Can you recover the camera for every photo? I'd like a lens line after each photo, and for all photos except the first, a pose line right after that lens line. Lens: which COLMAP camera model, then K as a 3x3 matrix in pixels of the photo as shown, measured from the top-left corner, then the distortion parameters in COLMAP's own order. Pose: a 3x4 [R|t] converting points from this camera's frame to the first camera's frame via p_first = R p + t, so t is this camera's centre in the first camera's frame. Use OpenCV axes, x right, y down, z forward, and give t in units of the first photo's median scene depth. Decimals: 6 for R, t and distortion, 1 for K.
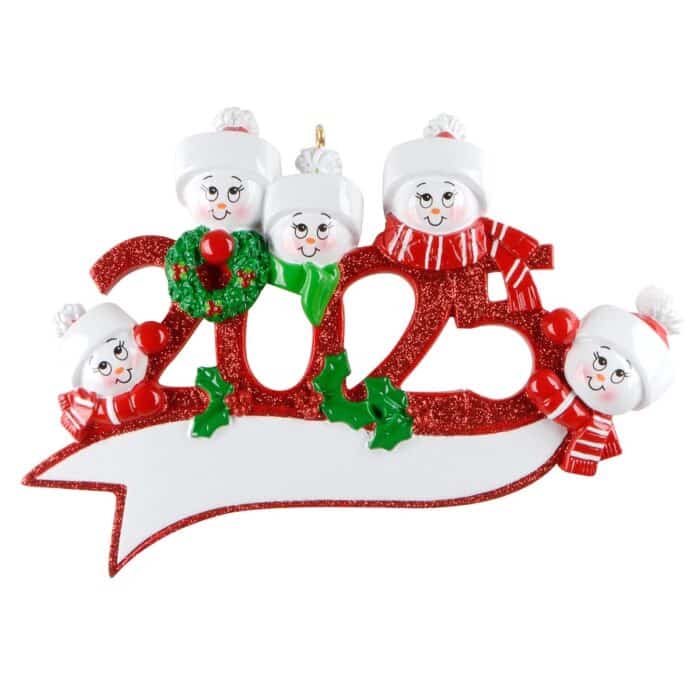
lens RADIAL K [[2642.5, 0, 351.0], [0, 2642.5, 351.9], [0, 0, 1]] dist [0.467734, 0.000000]
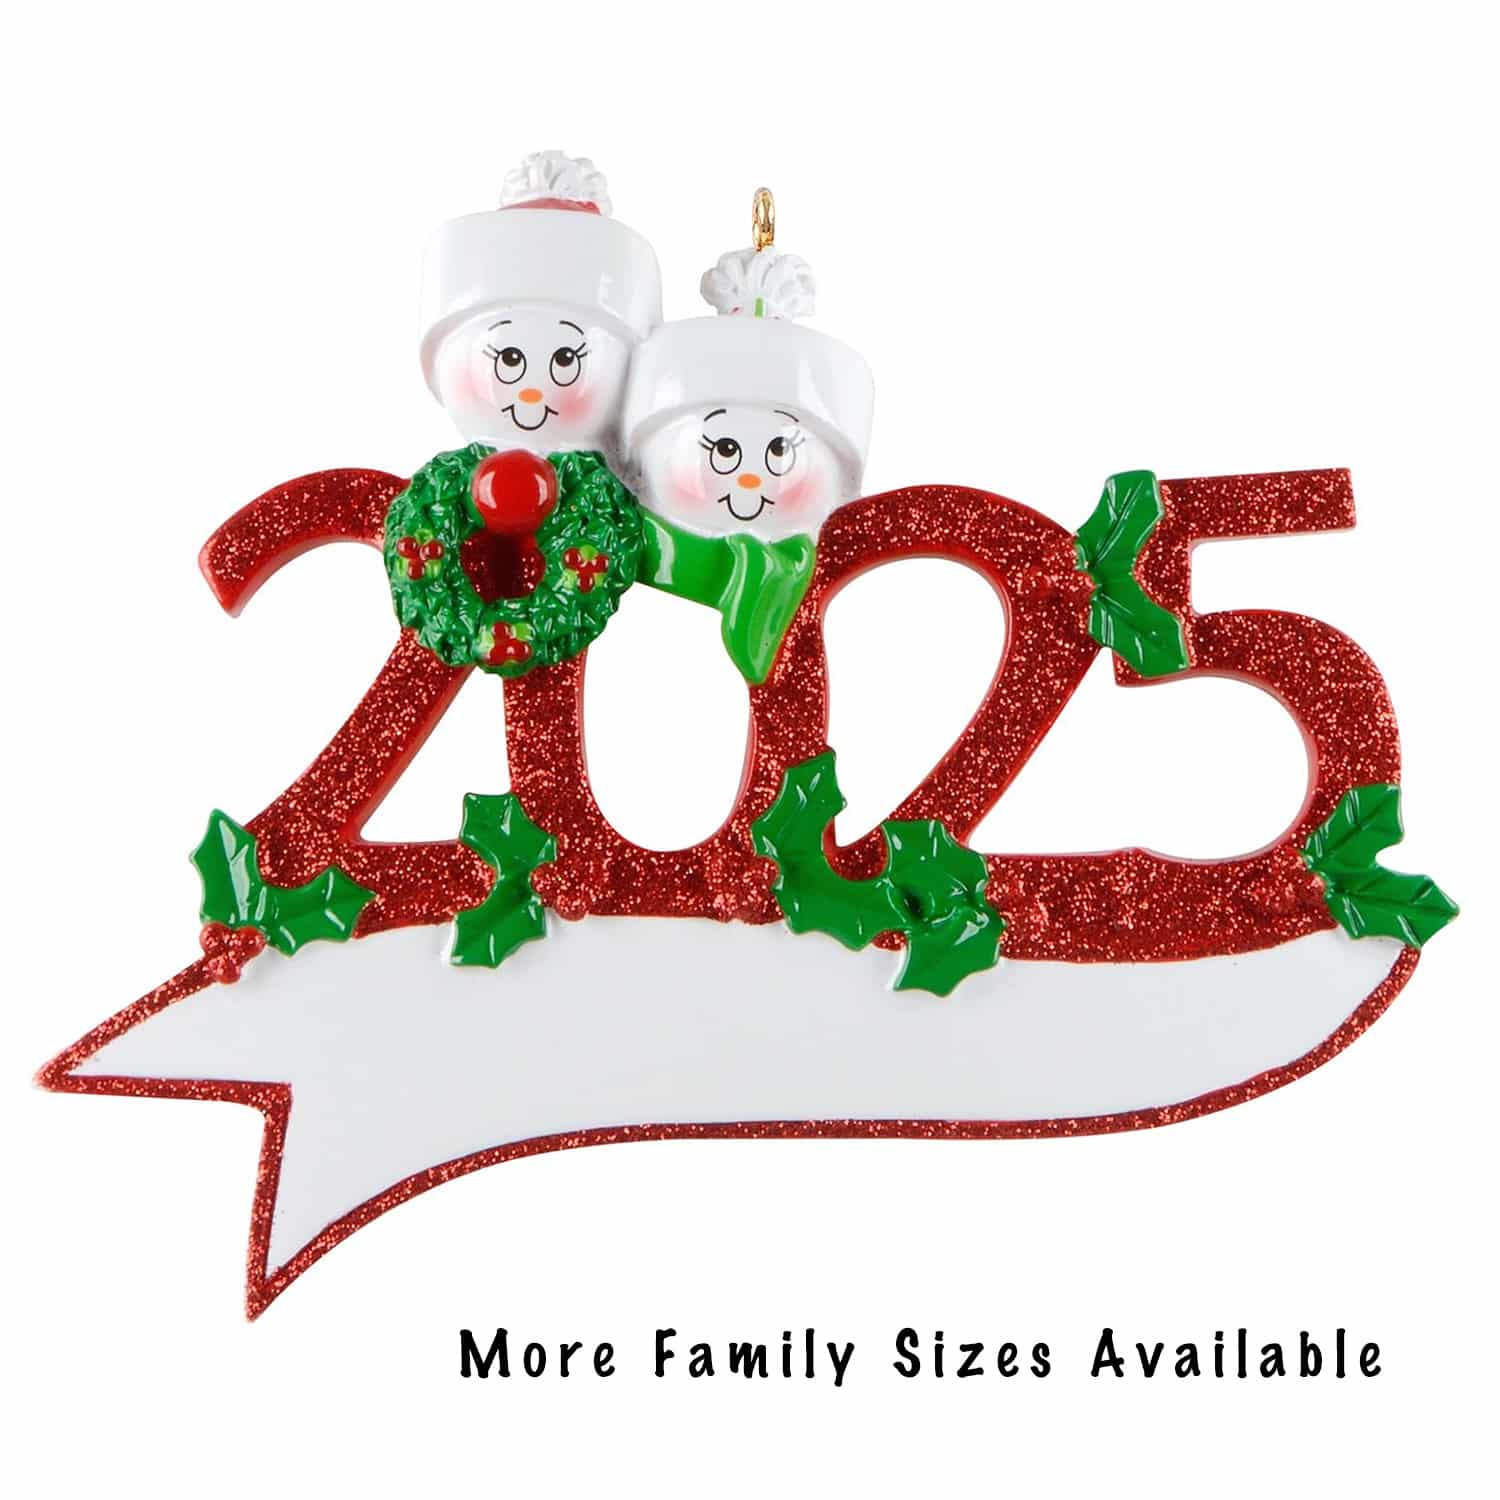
lens RADIAL K [[5662.4, 0, 750.8], [0, 5662.4, 744.0], [0, 0, 1]] dist [0.467734, 0.000000]
pose [[0.999932, -0.007061, -0.009292, -0.006398], [0.007011, 0.999961, -0.005430, 0.003335], [0.009330, 0.005365, 0.999942, 0.137398]]
